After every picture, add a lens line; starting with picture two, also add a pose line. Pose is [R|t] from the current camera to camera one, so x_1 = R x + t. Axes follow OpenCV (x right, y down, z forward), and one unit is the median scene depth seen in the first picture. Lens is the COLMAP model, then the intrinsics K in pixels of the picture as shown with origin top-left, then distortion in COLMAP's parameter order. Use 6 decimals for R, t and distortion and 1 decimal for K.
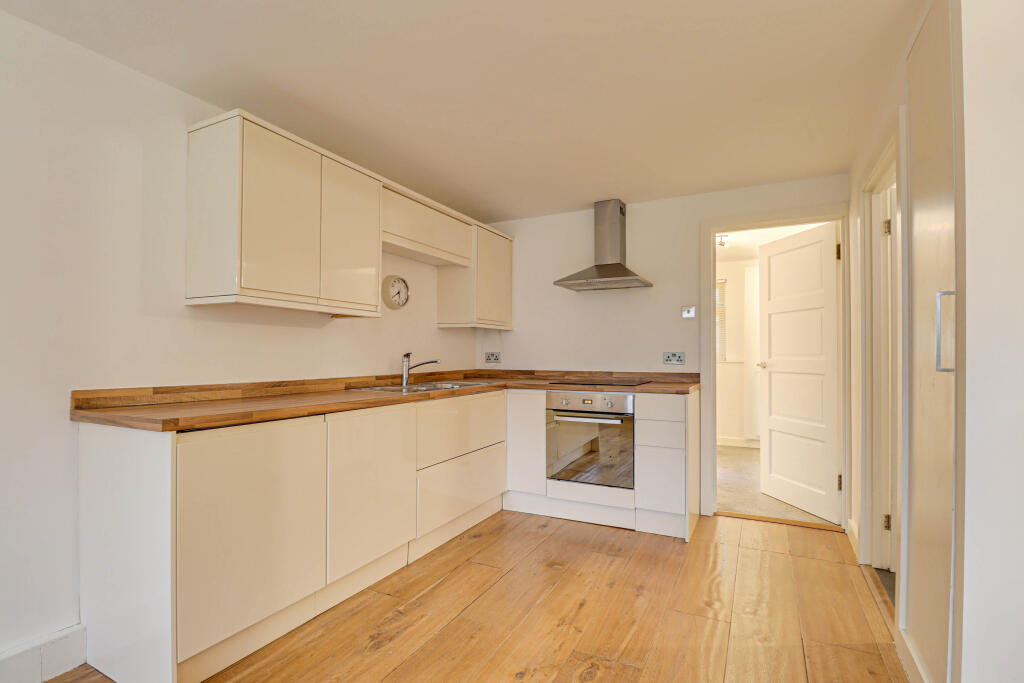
lens RADIAL K [[494.7, 0, 507.6], [0, 494.7, 336.1], [0, 0, 1]] dist [-0.002769, -0.000715]
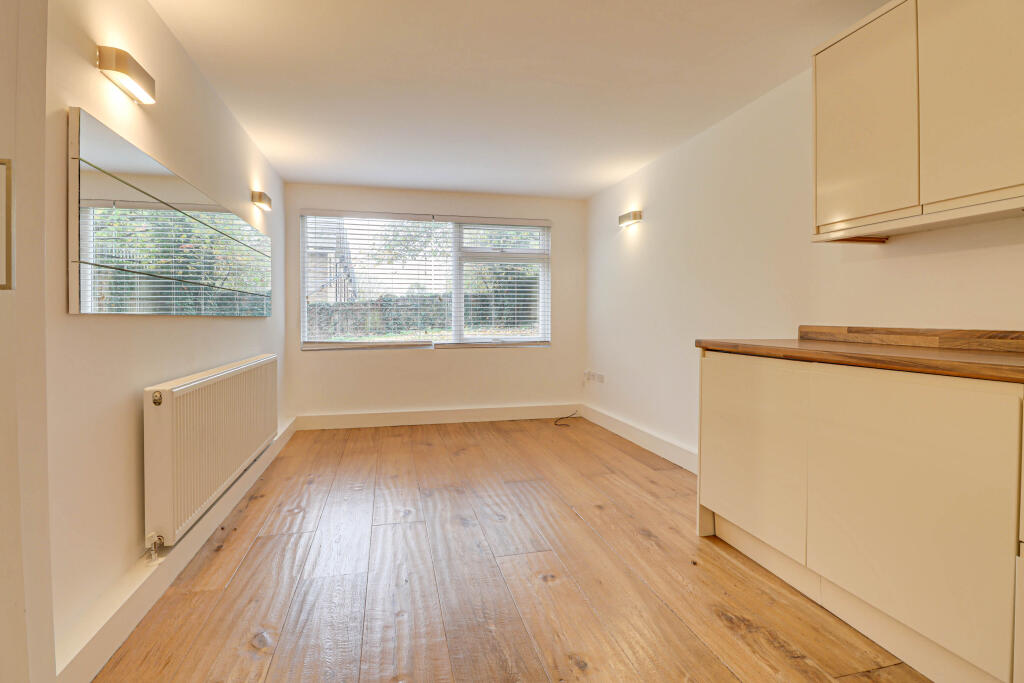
lens RADIAL K [[494.7, 0, 507.6], [0, 494.7, 336.1], [0, 0, 1]] dist [-0.002769, -0.000715]
pose [[-0.762622, 0.018764, -0.646572, 0.350762], [0.020902, 0.999772, 0.004361, 0.064843], [0.646506, -0.010189, -0.762841, 0.839738]]
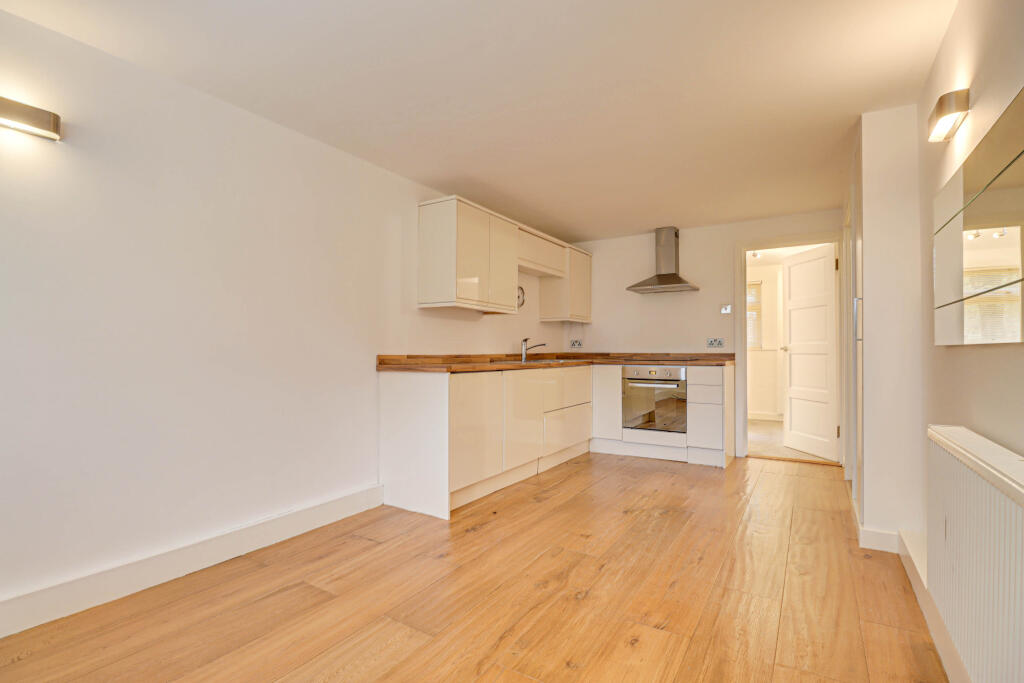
lens RADIAL K [[494.7, 0, 507.6], [0, 494.7, 336.1], [0, 0, 1]] dist [-0.002769, -0.000715]
pose [[0.996750, -0.002583, -0.080521, -0.136729], [0.003161, 0.999970, 0.007052, 0.015906], [0.080501, -0.007284, 0.996728, -0.444386]]
